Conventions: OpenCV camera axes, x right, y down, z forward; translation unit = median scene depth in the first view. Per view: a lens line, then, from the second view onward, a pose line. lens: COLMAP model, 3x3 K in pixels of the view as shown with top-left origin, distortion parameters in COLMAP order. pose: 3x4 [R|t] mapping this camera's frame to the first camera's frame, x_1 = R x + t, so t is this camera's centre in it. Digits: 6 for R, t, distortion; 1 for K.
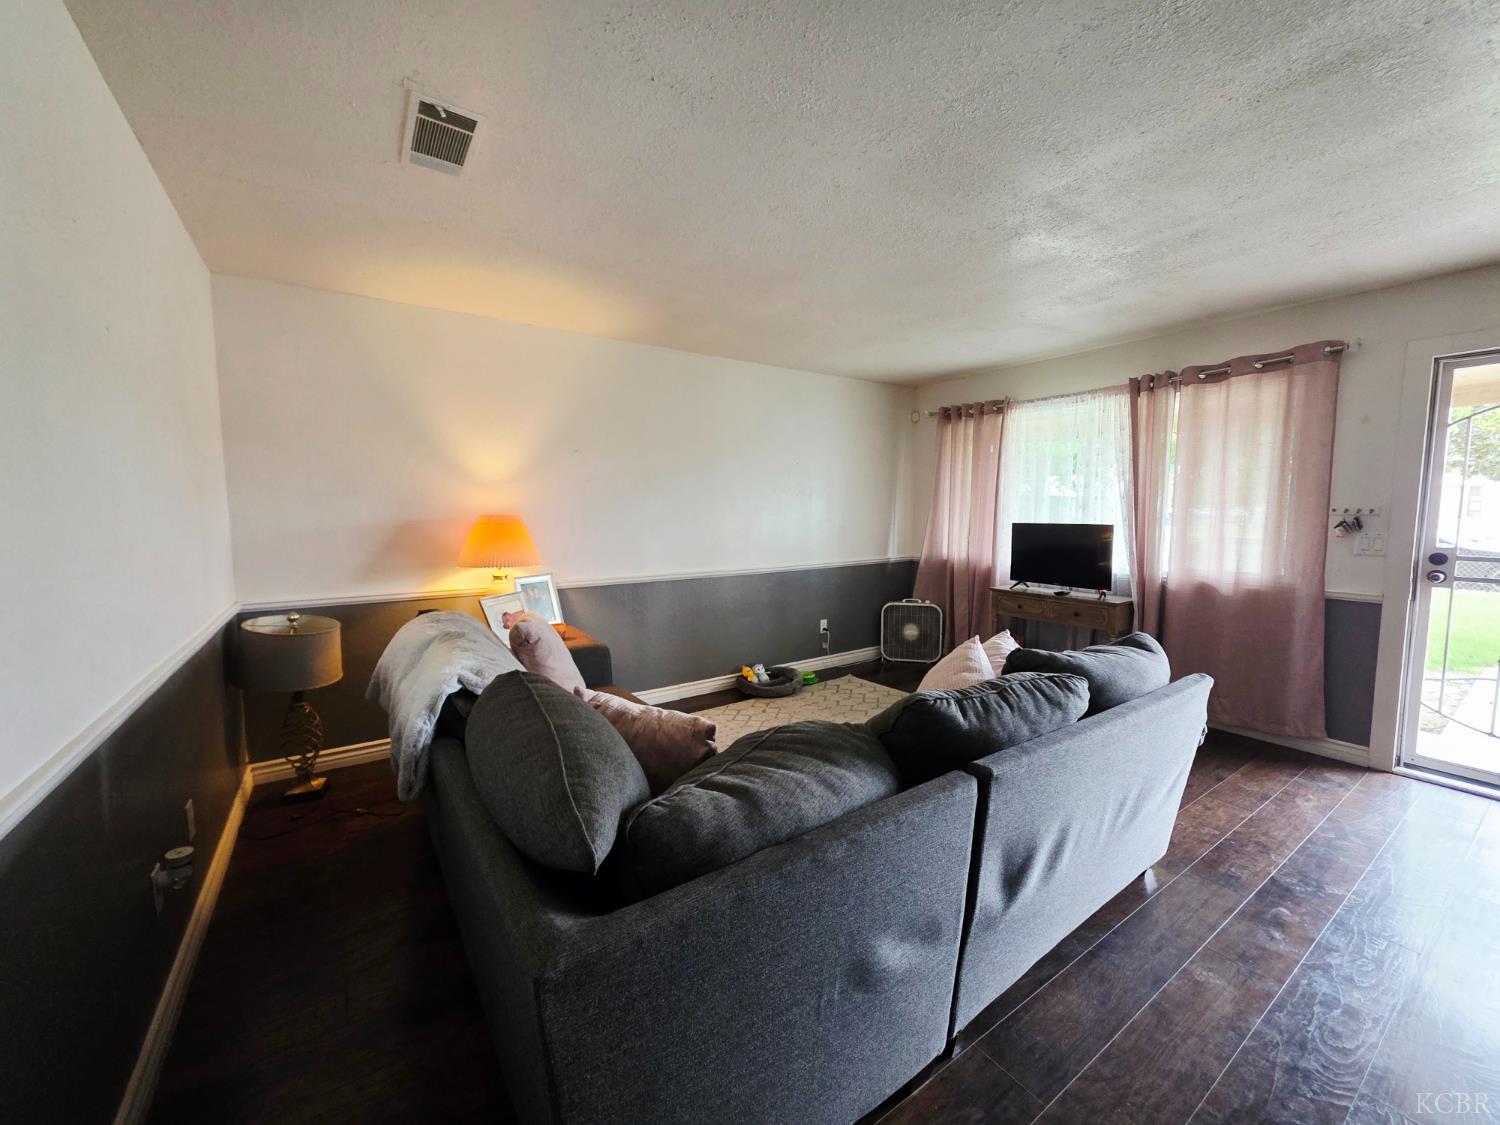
lens RADIAL K [[595.4, 0, 760.9], [0, 595.4, 557.5], [0, 0, 1]] dist [0.000929, -0.000098]
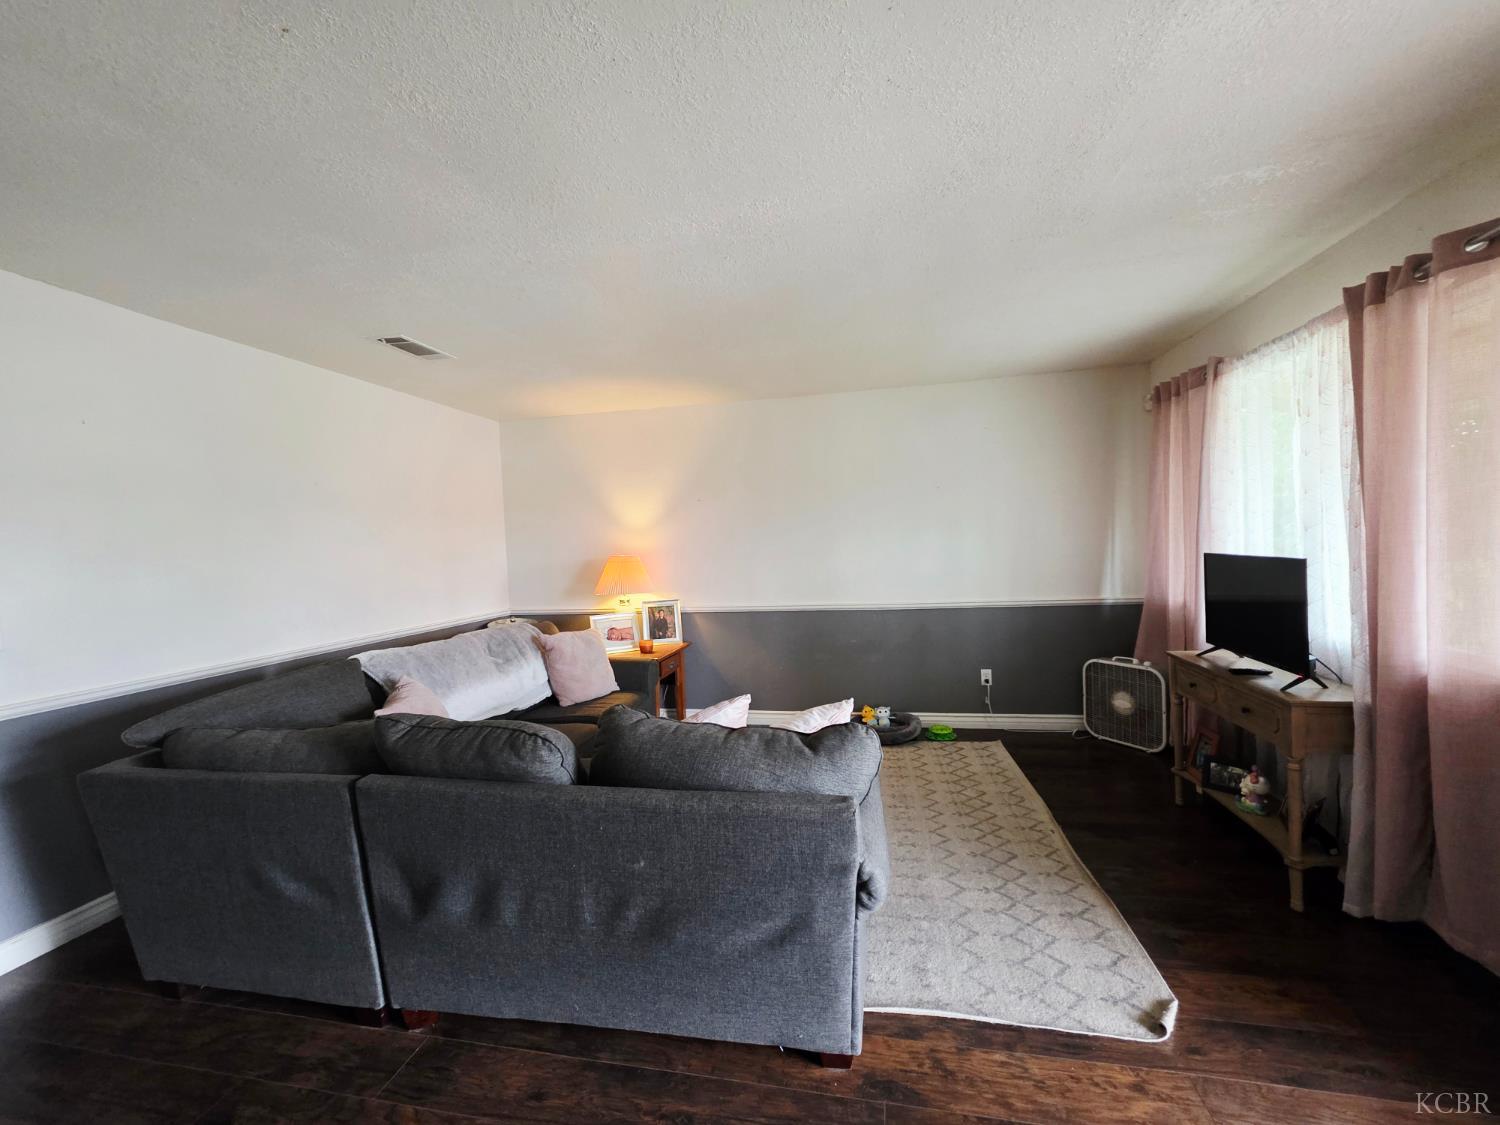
lens RADIAL K [[589.0, 0, 764.7], [0, 589.0, 559.1], [0, 0, 1]] dist [0.001046, 0.000144]
pose [[0.695481, -0.003424, -0.718536, 0.542408], [-0.021419, 0.999445, -0.025494, -0.025444], [0.718225, 0.033121, 0.695022, 0.218646]]
